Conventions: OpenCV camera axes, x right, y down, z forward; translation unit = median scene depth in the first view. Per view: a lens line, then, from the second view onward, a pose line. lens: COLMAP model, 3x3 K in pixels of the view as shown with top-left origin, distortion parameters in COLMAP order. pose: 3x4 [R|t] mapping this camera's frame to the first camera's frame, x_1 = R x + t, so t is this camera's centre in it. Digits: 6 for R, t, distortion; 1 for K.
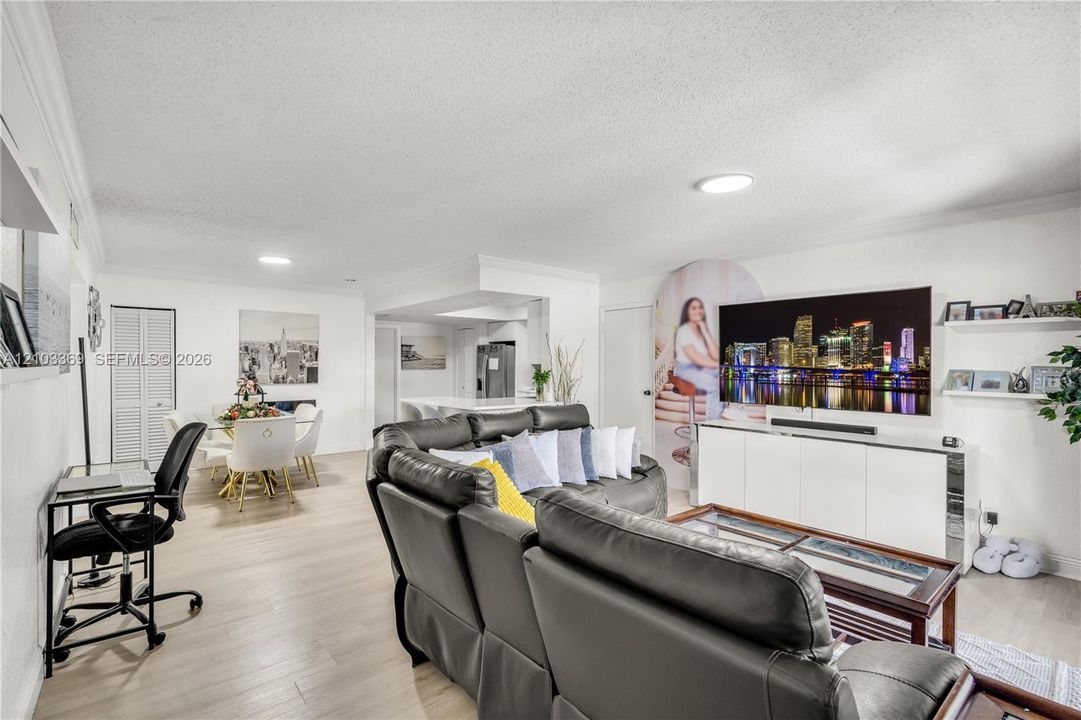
lens RADIAL K [[494.3, 0, 538.0], [0, 494.3, 371.9], [0, 0, 1]] dist [-0.004189, -0.000052]
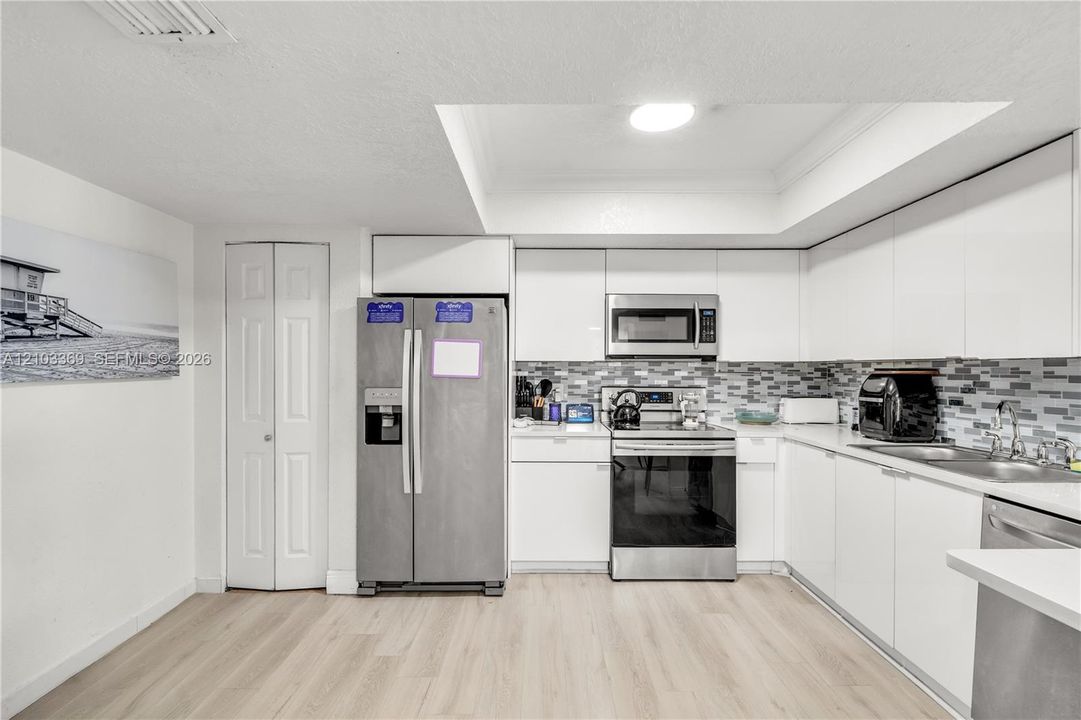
lens RADIAL K [[494.3, 0, 538.0], [0, 494.3, 371.9], [0, 0, 1]] dist [-0.004189, -0.000052]
pose [[0.630538, -0.011199, 0.776078, -0.519967], [0.013485, 0.999903, 0.003473, -0.013001], [-0.776042, 0.008276, 0.630627, 1.280174]]
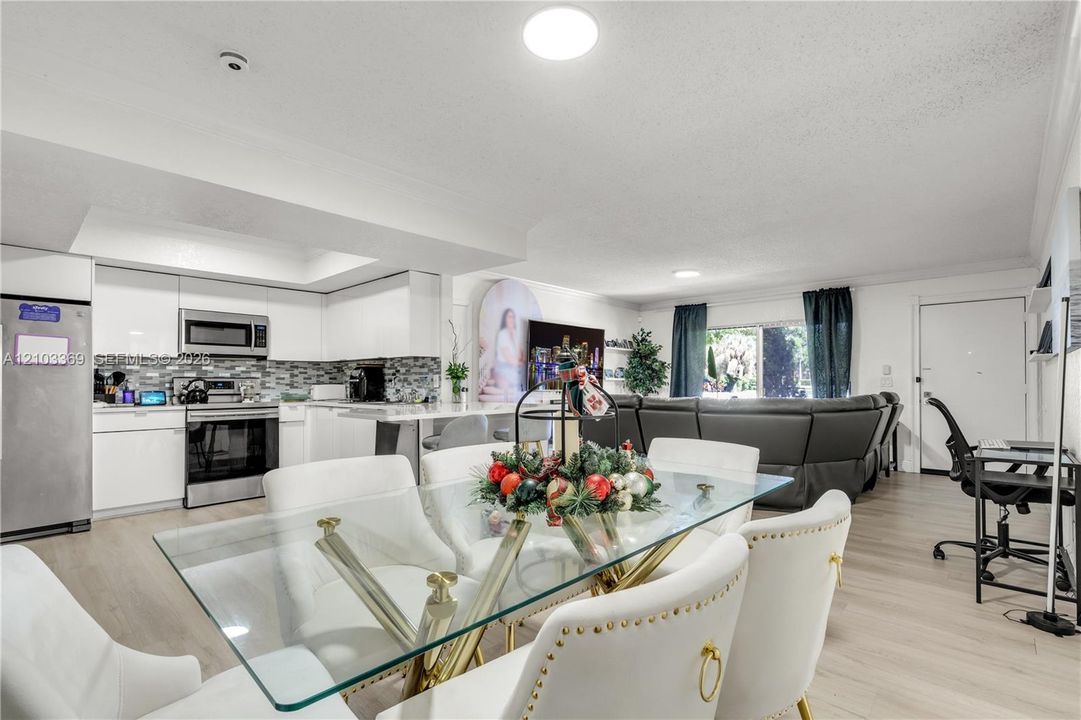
lens RADIAL K [[494.3, 0, 538.0], [0, 494.3, 371.9], [0, 0, 1]] dist [-0.004189, -0.000052]
pose [[-0.143222, 0.013622, 0.989597, -0.925898], [0.018829, 0.999762, -0.011037, 0.024054], [-0.989511, 0.017053, -0.143444, 1.111433]]
